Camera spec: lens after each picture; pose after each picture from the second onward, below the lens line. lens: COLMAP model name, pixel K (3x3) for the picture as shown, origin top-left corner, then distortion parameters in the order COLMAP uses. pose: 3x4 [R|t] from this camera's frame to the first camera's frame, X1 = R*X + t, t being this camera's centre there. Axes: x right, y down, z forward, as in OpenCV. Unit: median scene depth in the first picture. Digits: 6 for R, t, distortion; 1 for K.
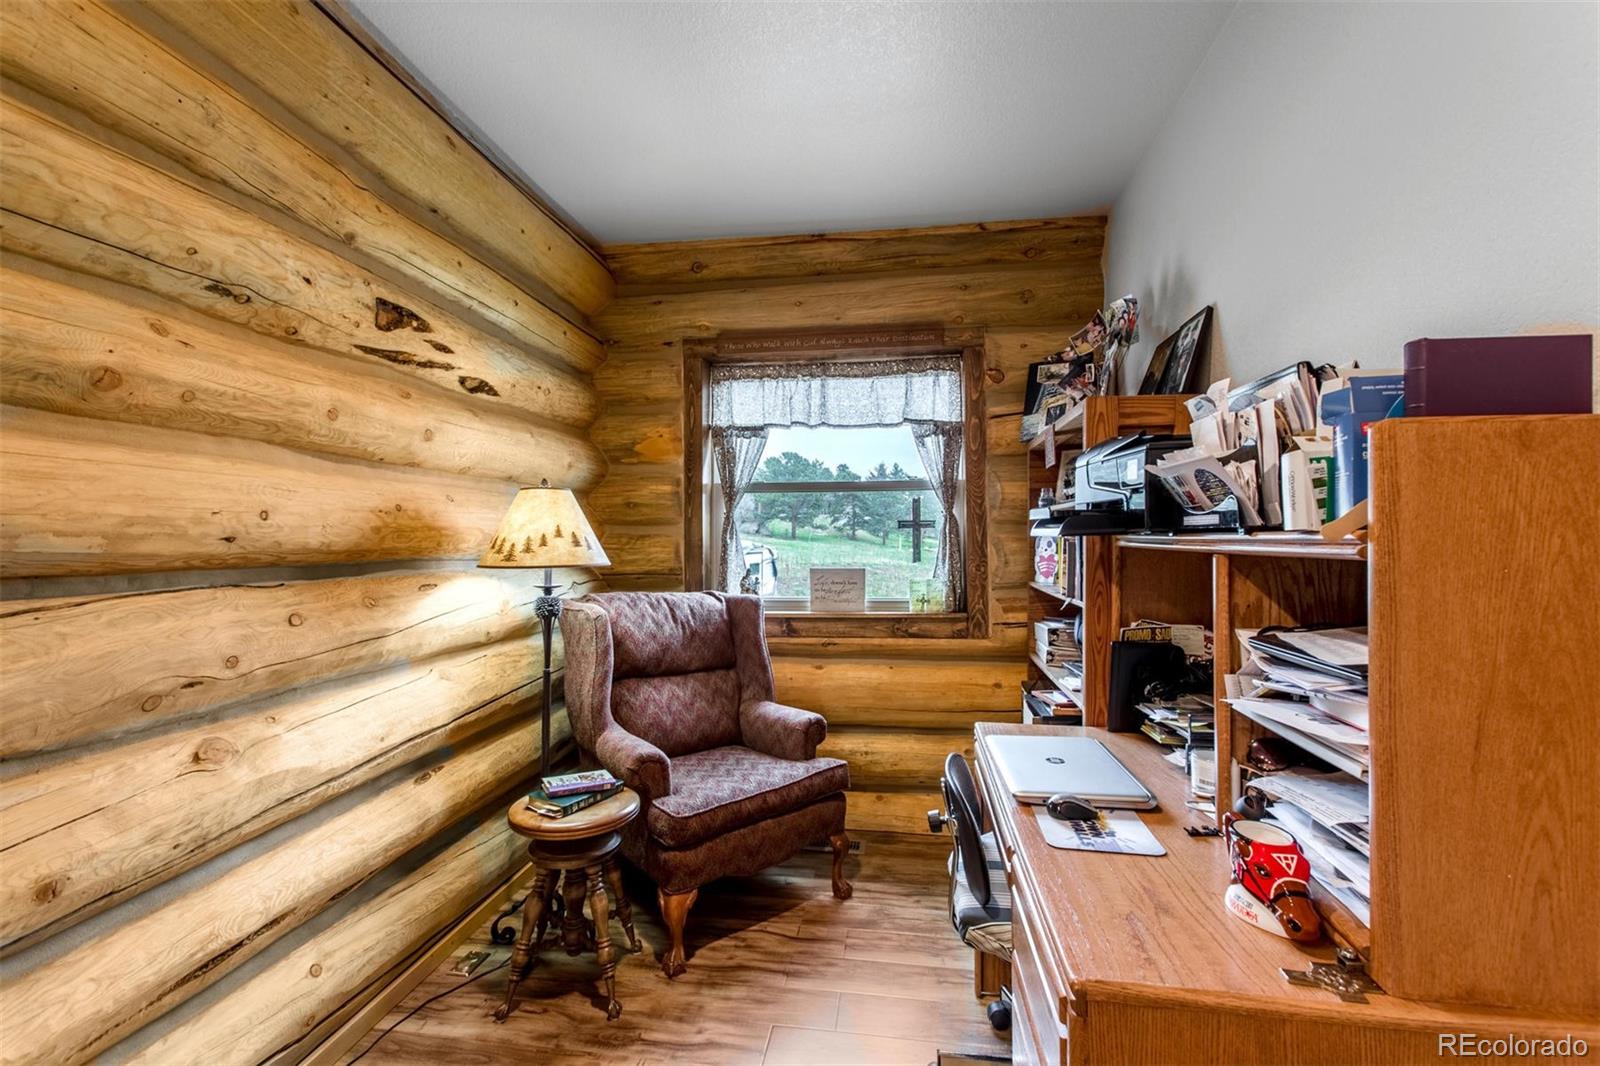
lens RADIAL K [[720.4, 0, 814.1], [0, 720.4, 529.9], [0, 0, 1]] dist [0.010308, -0.003041]
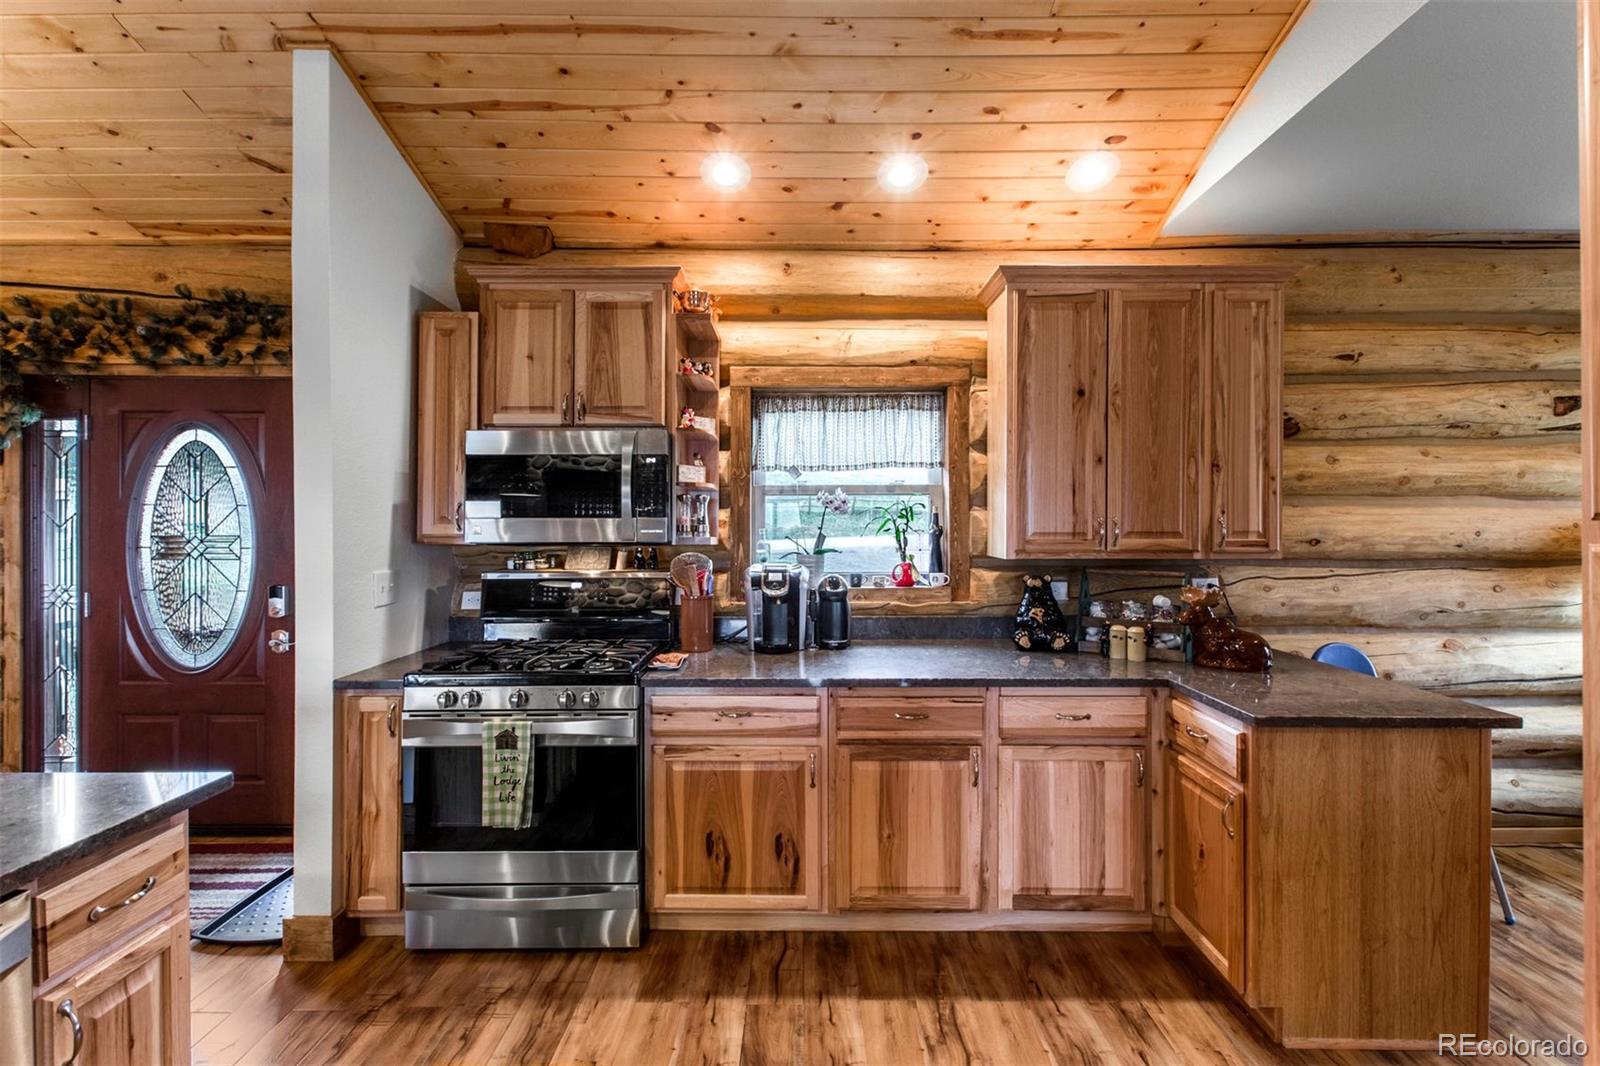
lens RADIAL K [[720.4, 0, 808.9], [0, 720.4, 522.0], [0, 0, 1]] dist [0.010308, -0.003041]
pose [[0.128261, -0.004011, -0.991732, 0.639409], [0.012021, 0.999925, -0.002489, -0.045537], [0.991668, -0.011602, 0.128299, -0.702061]]
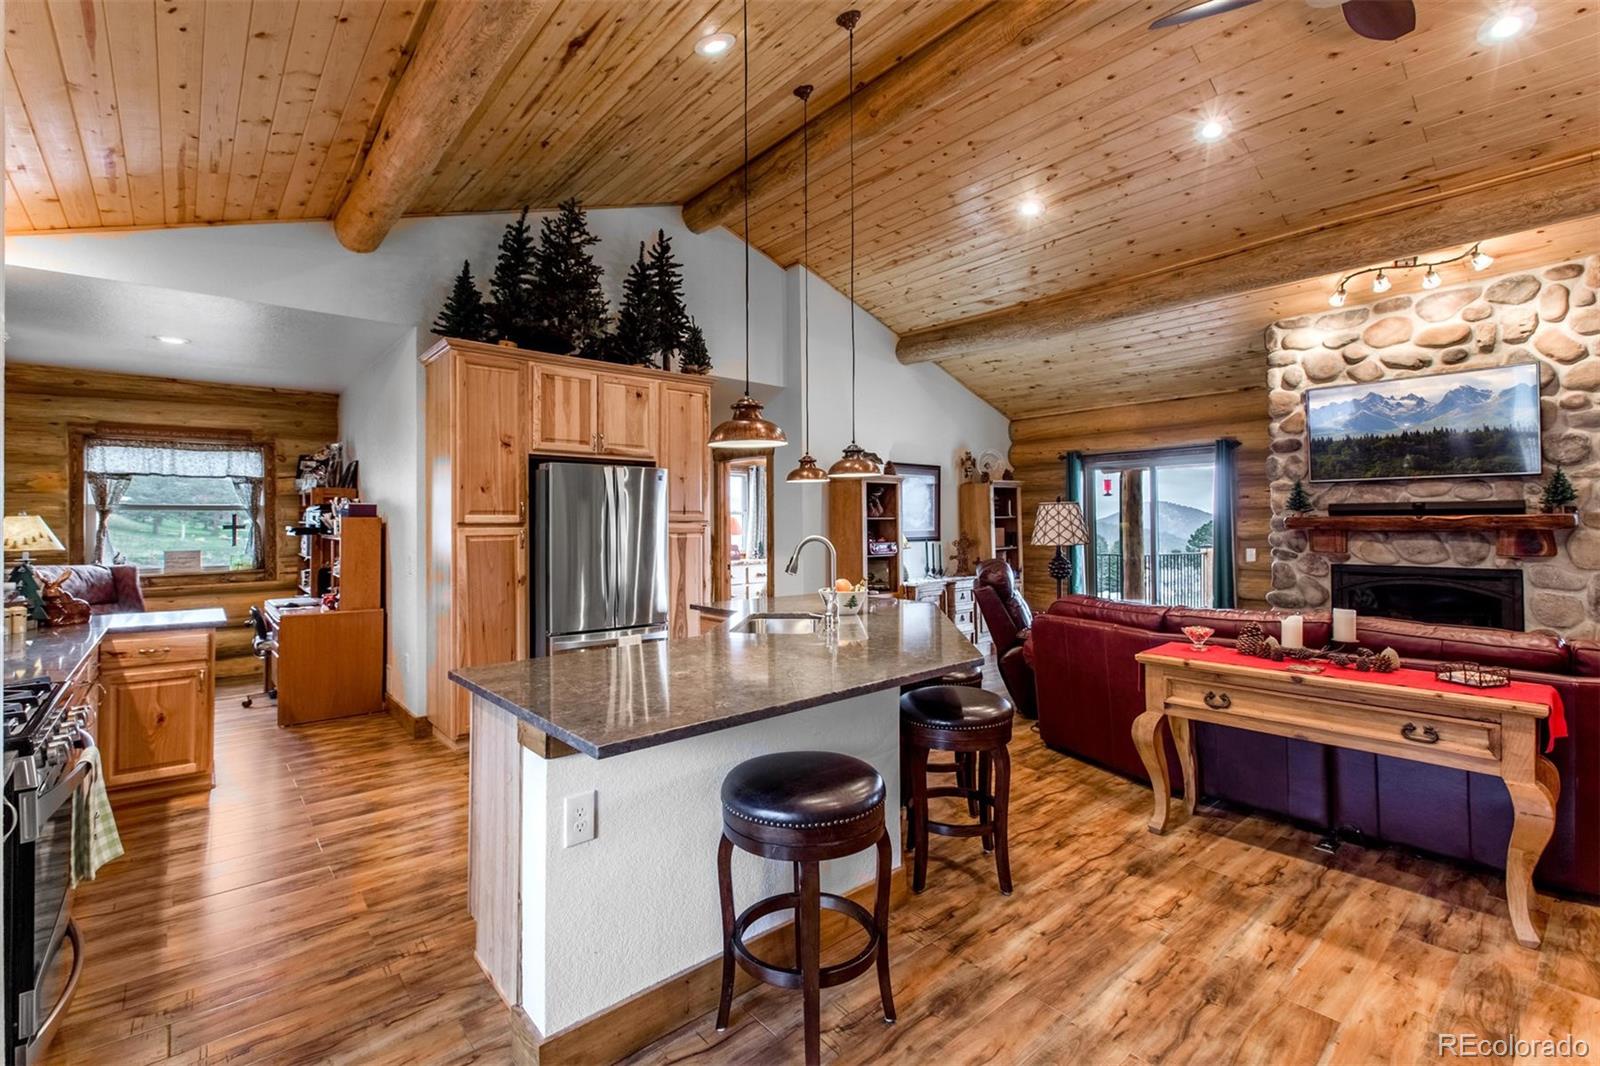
lens RADIAL K [[720.4, 0, 794.1], [0, 720.4, 517.9], [0, 0, 1]] dist [0.010308, -0.003041]
pose [[0.671418, 0.002574, 0.741074, -0.424027], [-0.004301, 0.999991, 0.000423, -0.056772], [-0.741066, -0.003471, 0.671423, -2.099911]]
